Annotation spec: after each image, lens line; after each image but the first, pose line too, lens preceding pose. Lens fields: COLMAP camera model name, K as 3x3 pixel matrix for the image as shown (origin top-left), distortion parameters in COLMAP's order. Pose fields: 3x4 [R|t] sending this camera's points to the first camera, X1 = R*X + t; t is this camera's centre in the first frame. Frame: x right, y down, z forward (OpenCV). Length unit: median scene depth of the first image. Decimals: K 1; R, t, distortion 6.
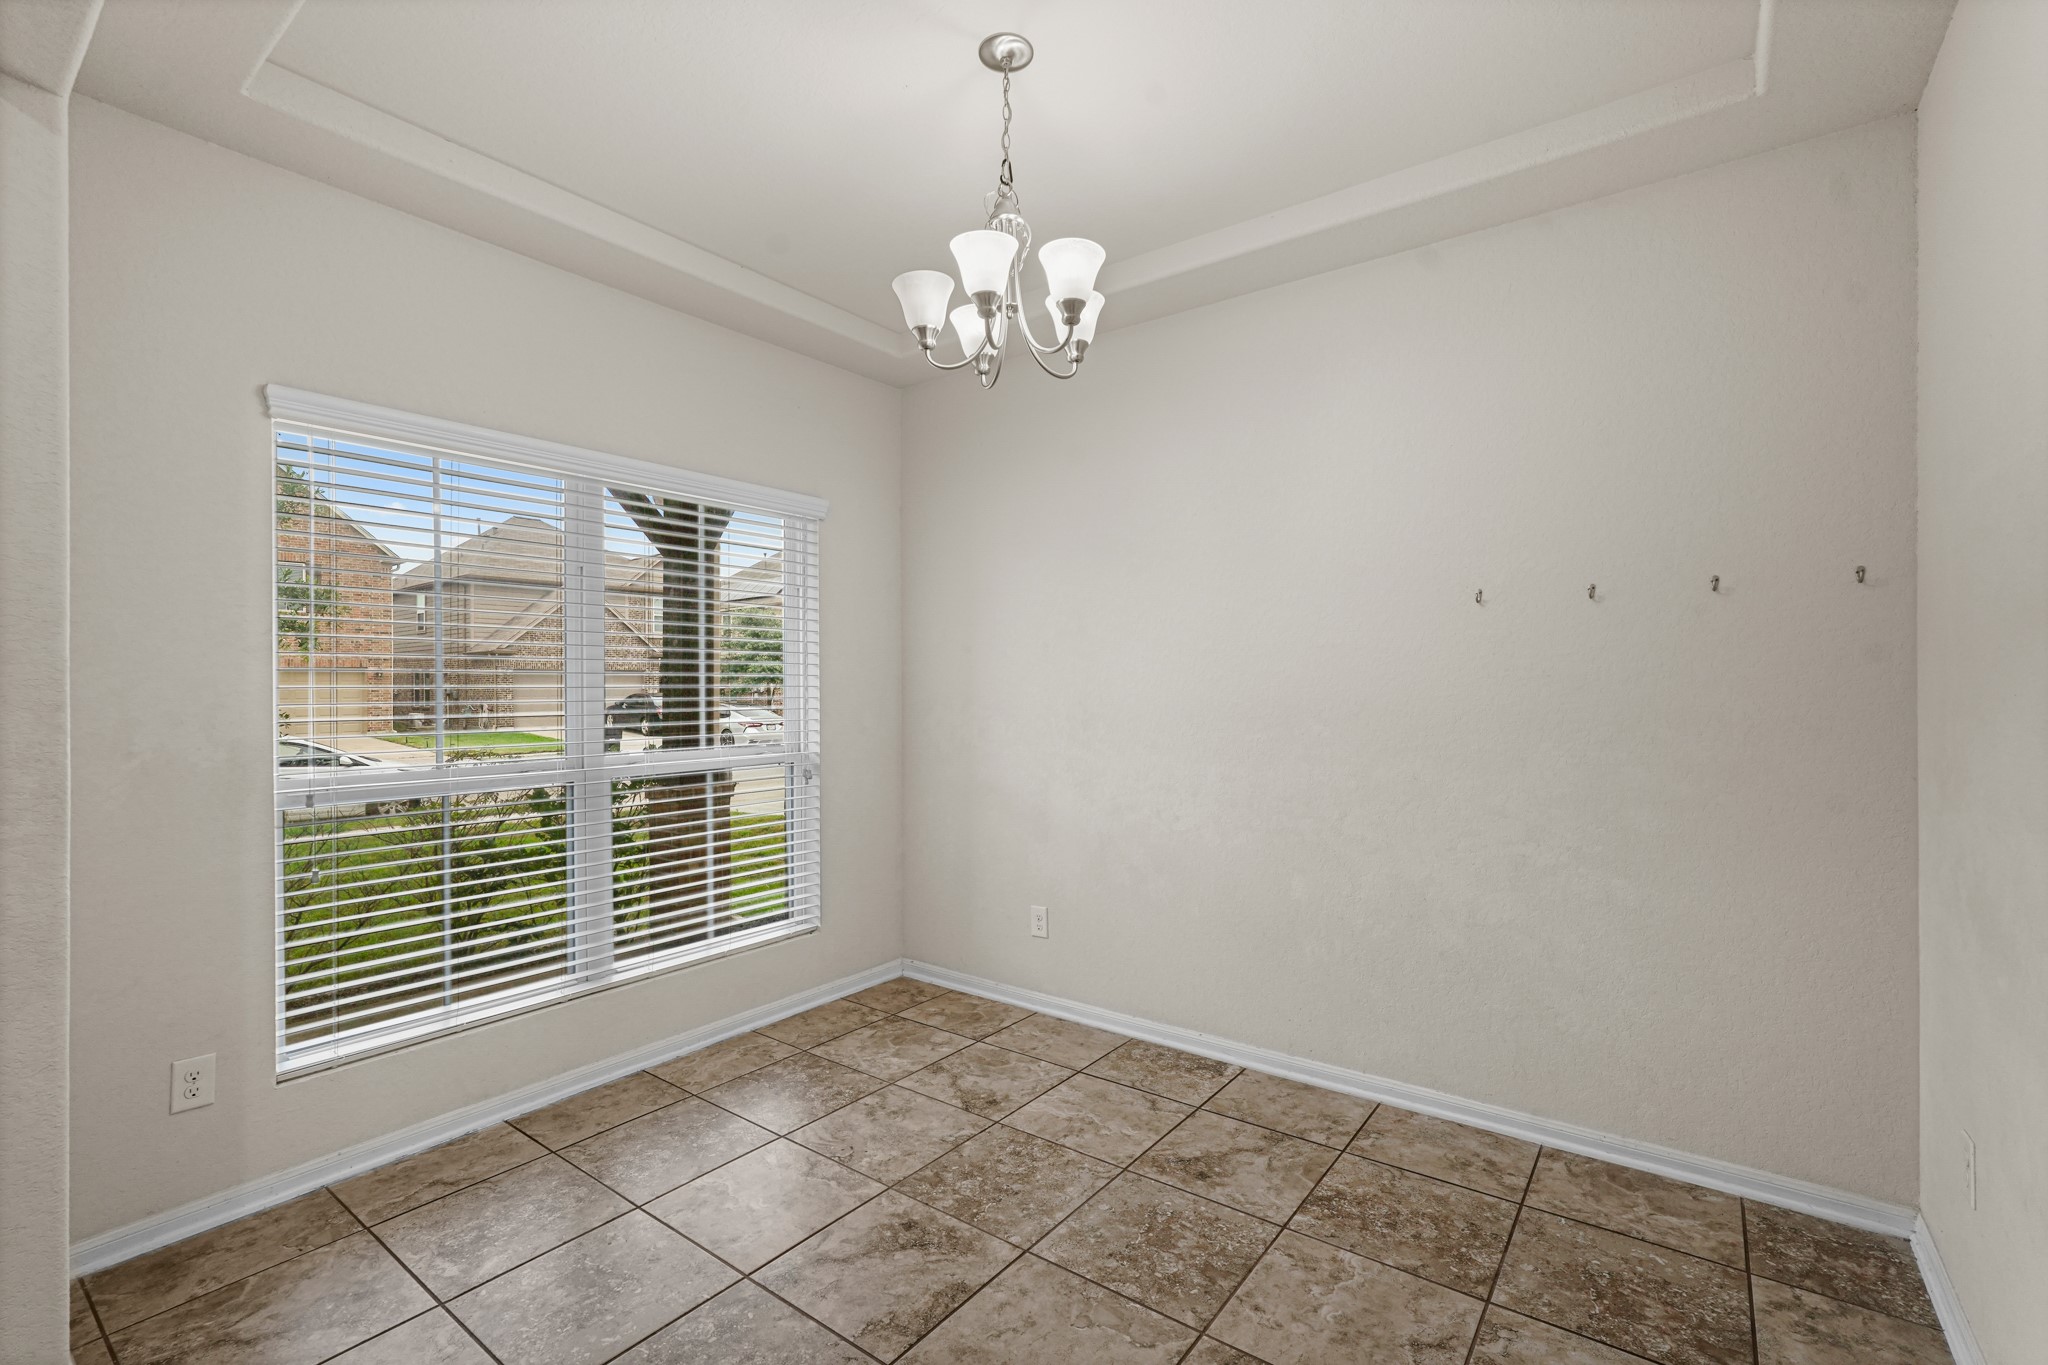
lens RADIAL K [[901.4, 0, 1034.8], [0, 901.4, 681.5], [0, 0, 1]] dist [0.002457, 0.000824]
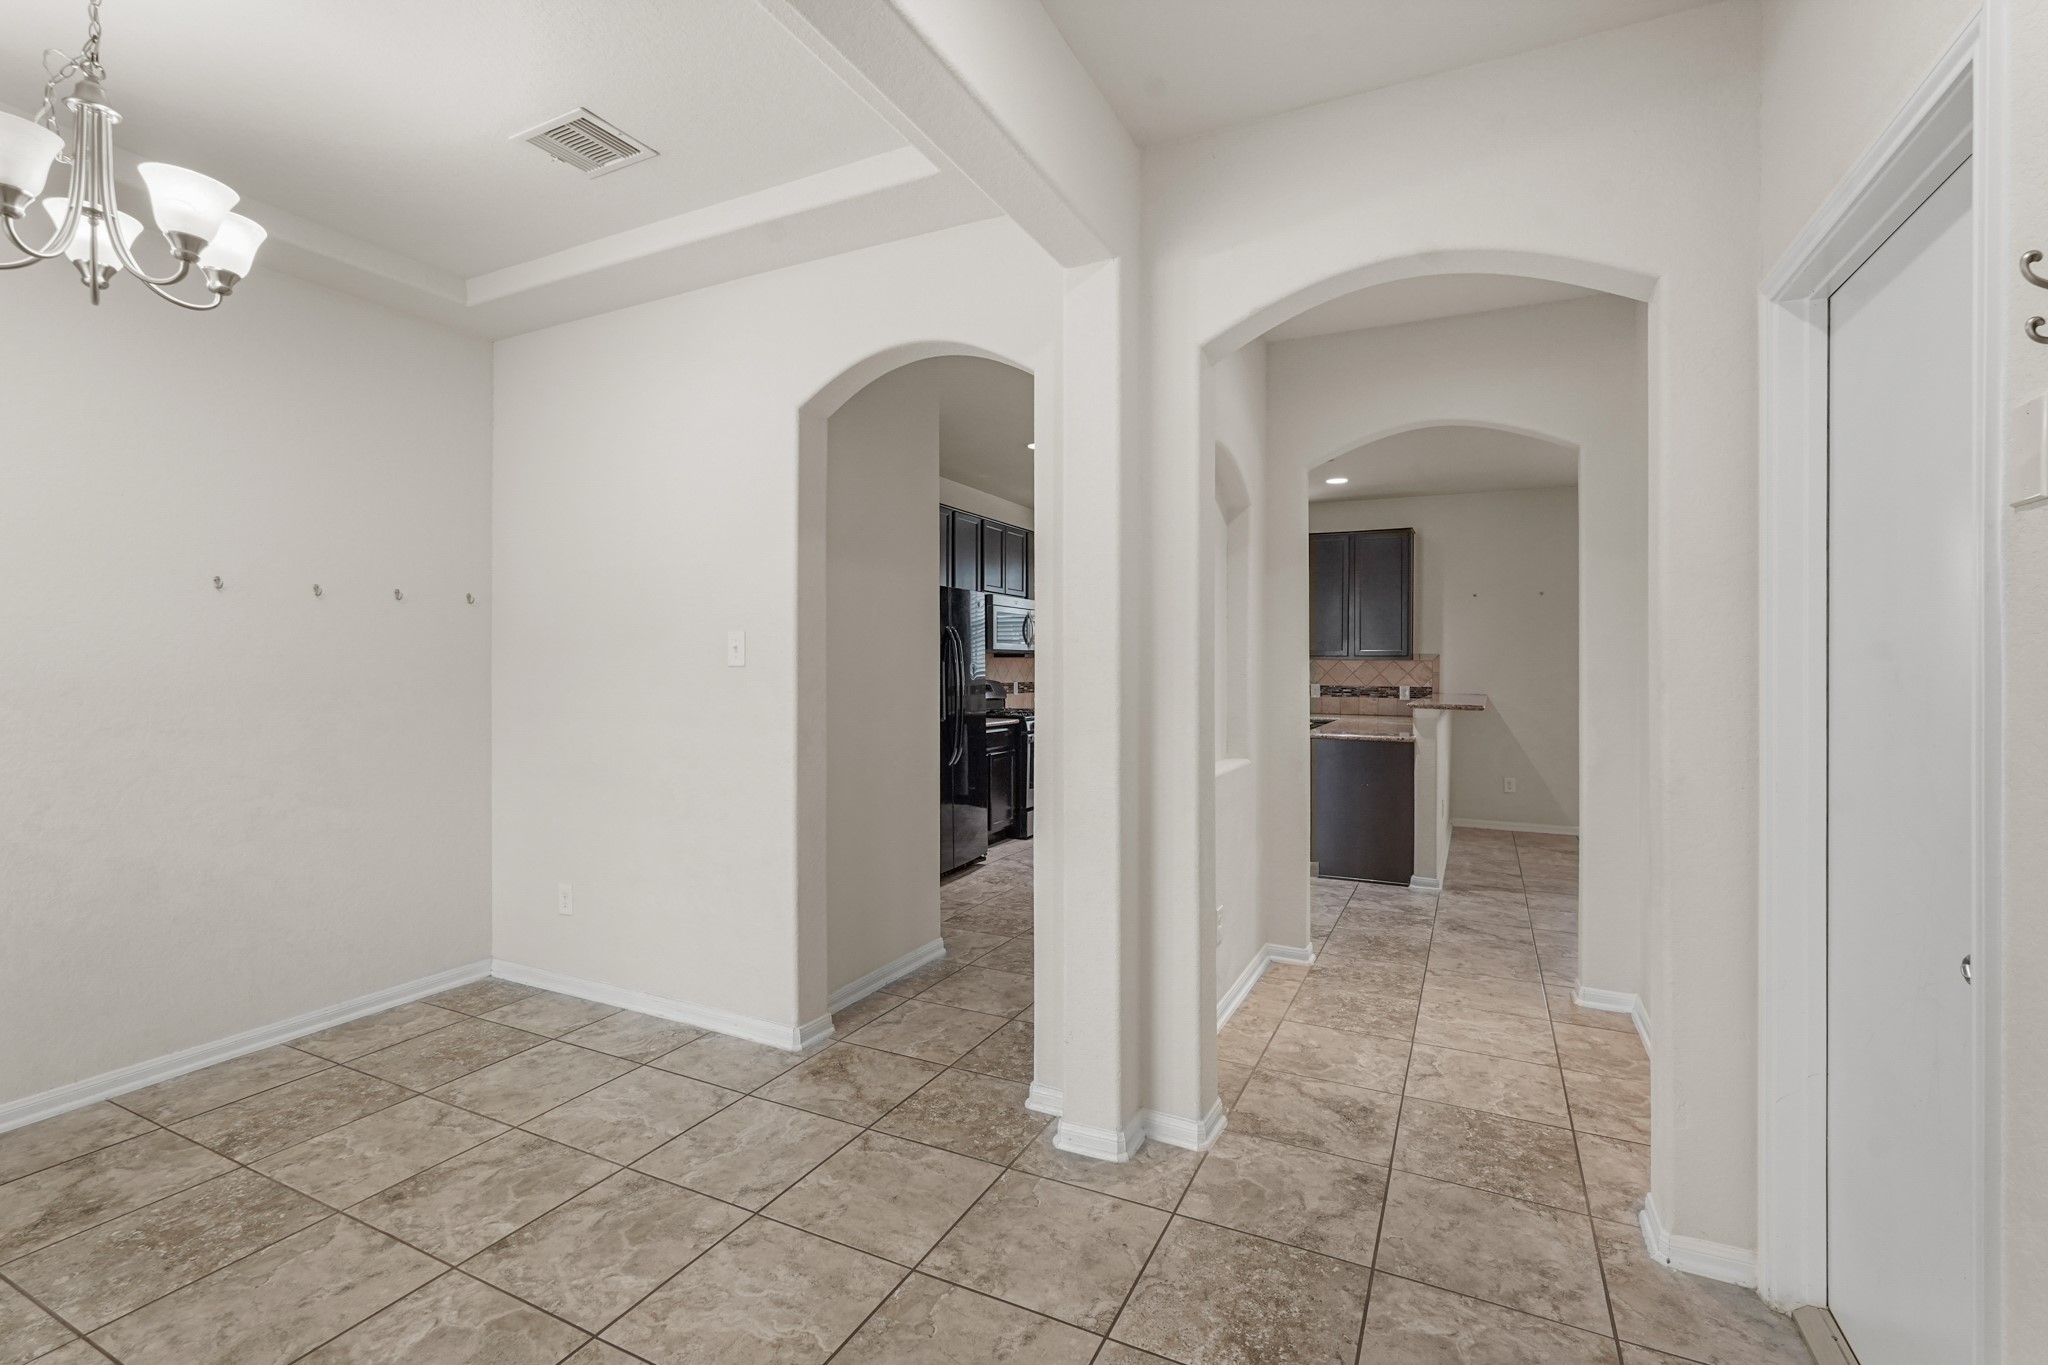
lens RADIAL K [[901.4, 0, 1029.7], [0, 901.4, 672.7], [0, 0, 1]] dist [0.002457, 0.000824]
pose [[-0.176111, -0.005393, 0.984355, -0.871361], [0.010443, 0.999918, 0.007347, 0.035195], [-0.984315, 0.011573, -0.176041, 0.272037]]
